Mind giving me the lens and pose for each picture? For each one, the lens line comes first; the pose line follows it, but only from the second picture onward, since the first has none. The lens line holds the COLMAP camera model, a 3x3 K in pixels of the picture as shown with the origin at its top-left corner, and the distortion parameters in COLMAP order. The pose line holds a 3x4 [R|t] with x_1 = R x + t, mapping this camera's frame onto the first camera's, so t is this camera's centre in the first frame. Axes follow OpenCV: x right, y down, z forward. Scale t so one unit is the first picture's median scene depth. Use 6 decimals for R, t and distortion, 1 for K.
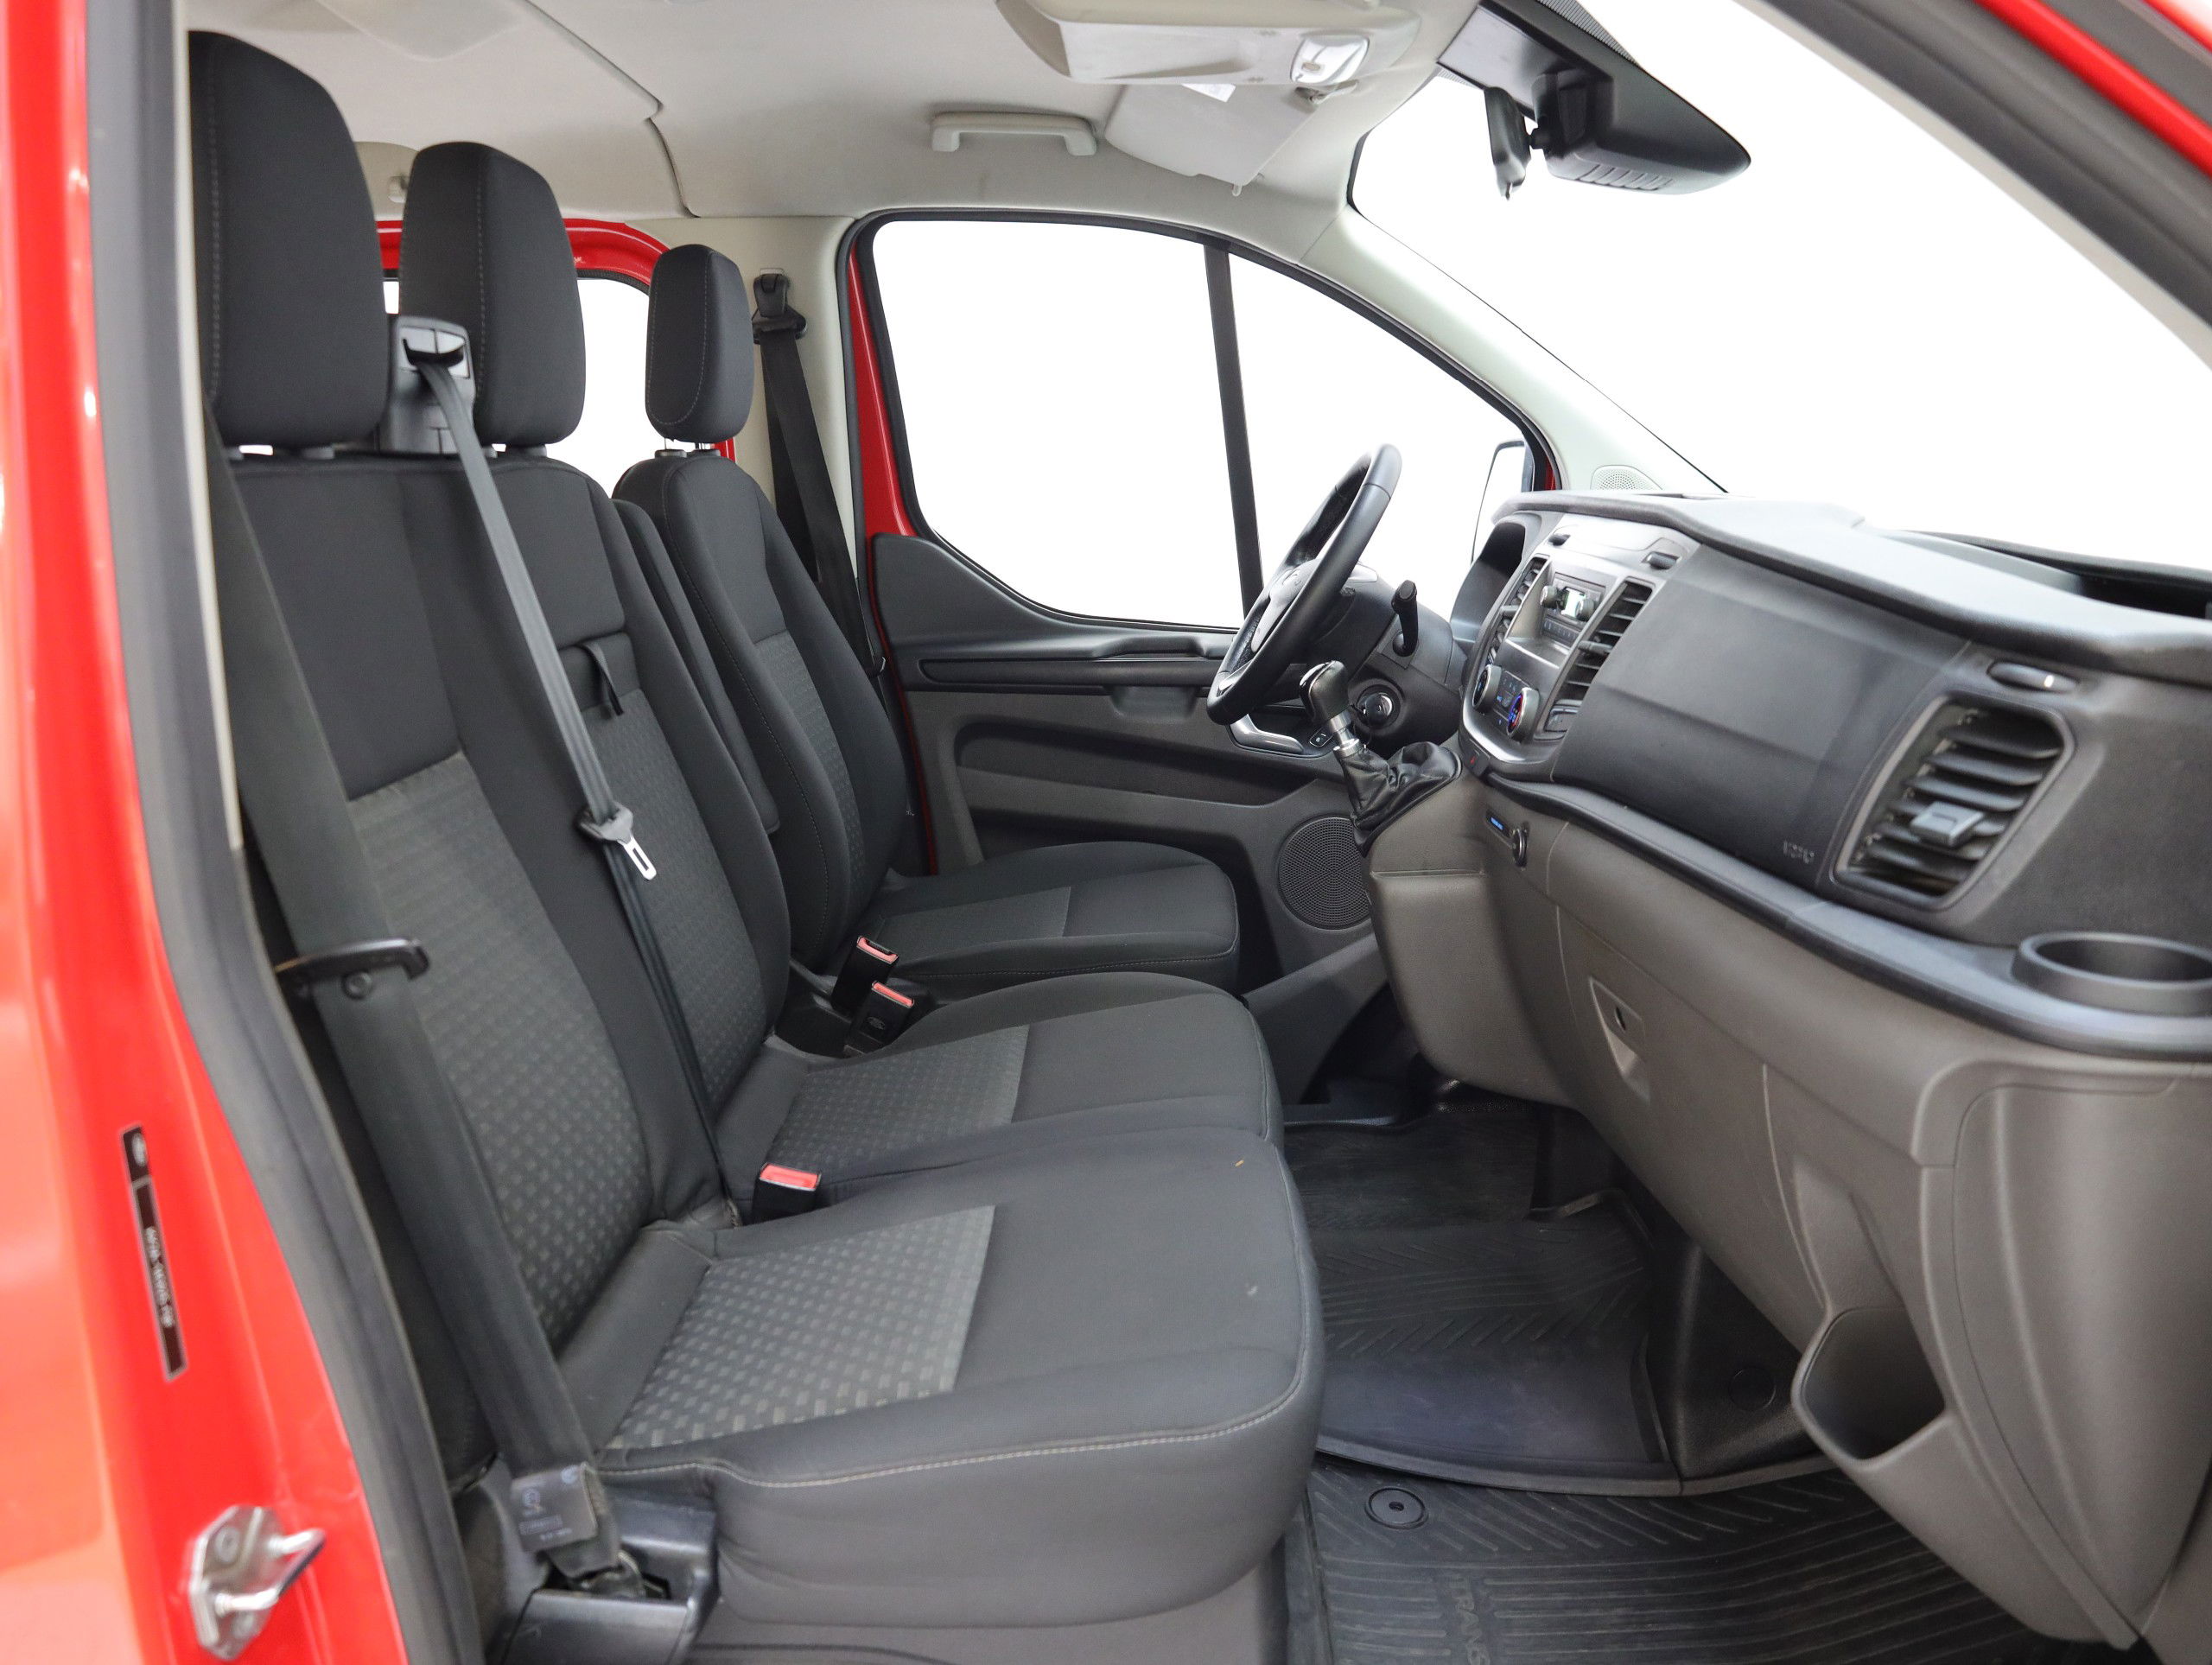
lens RADIAL K [[1596.8, 0, 1106.0], [0, 1596.8, 832.5], [0, 0, 1]] dist [0.035281, 0.000077]
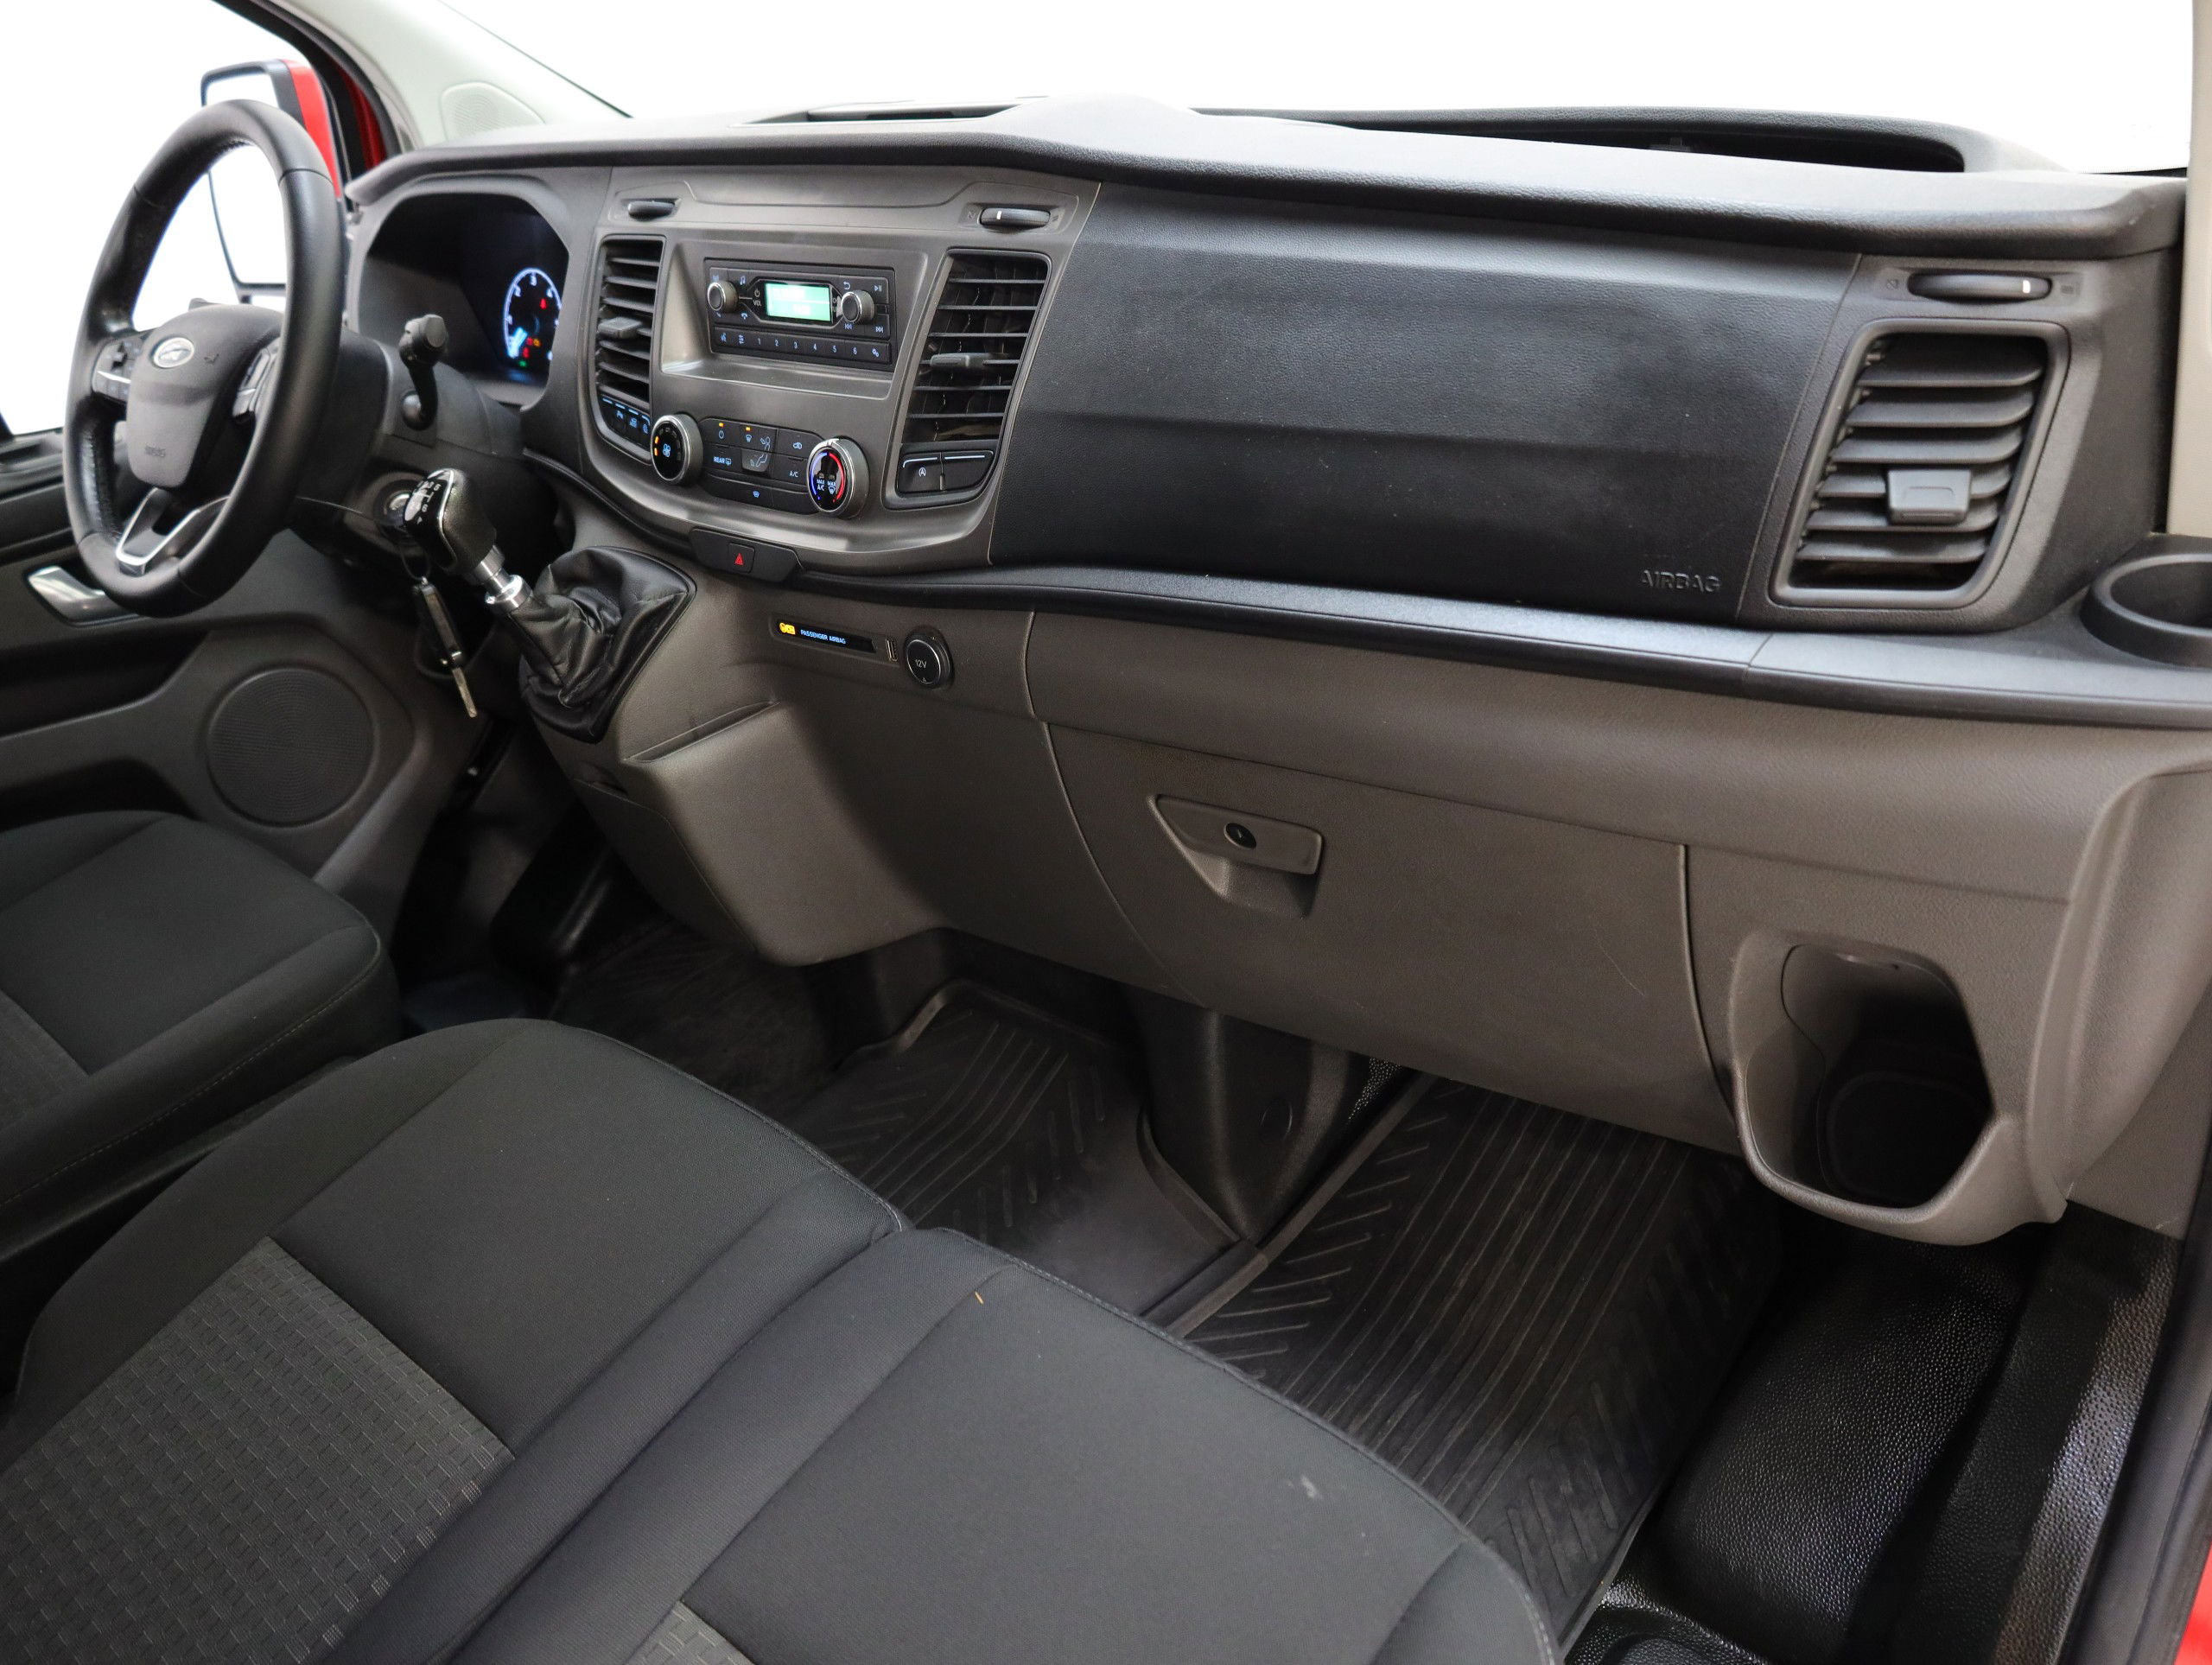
lens RADIAL K [[1596.8, 0, 1106.0], [0, 1596.8, 832.5], [0, 0, 1]] dist [0.035281, 0.000077]
pose [[0.636120, -0.417207, 0.649068, -0.192693], [0.269751, 0.908375, 0.319514, -0.130109], [-0.722901, -0.028163, 0.690378, 0.440384]]
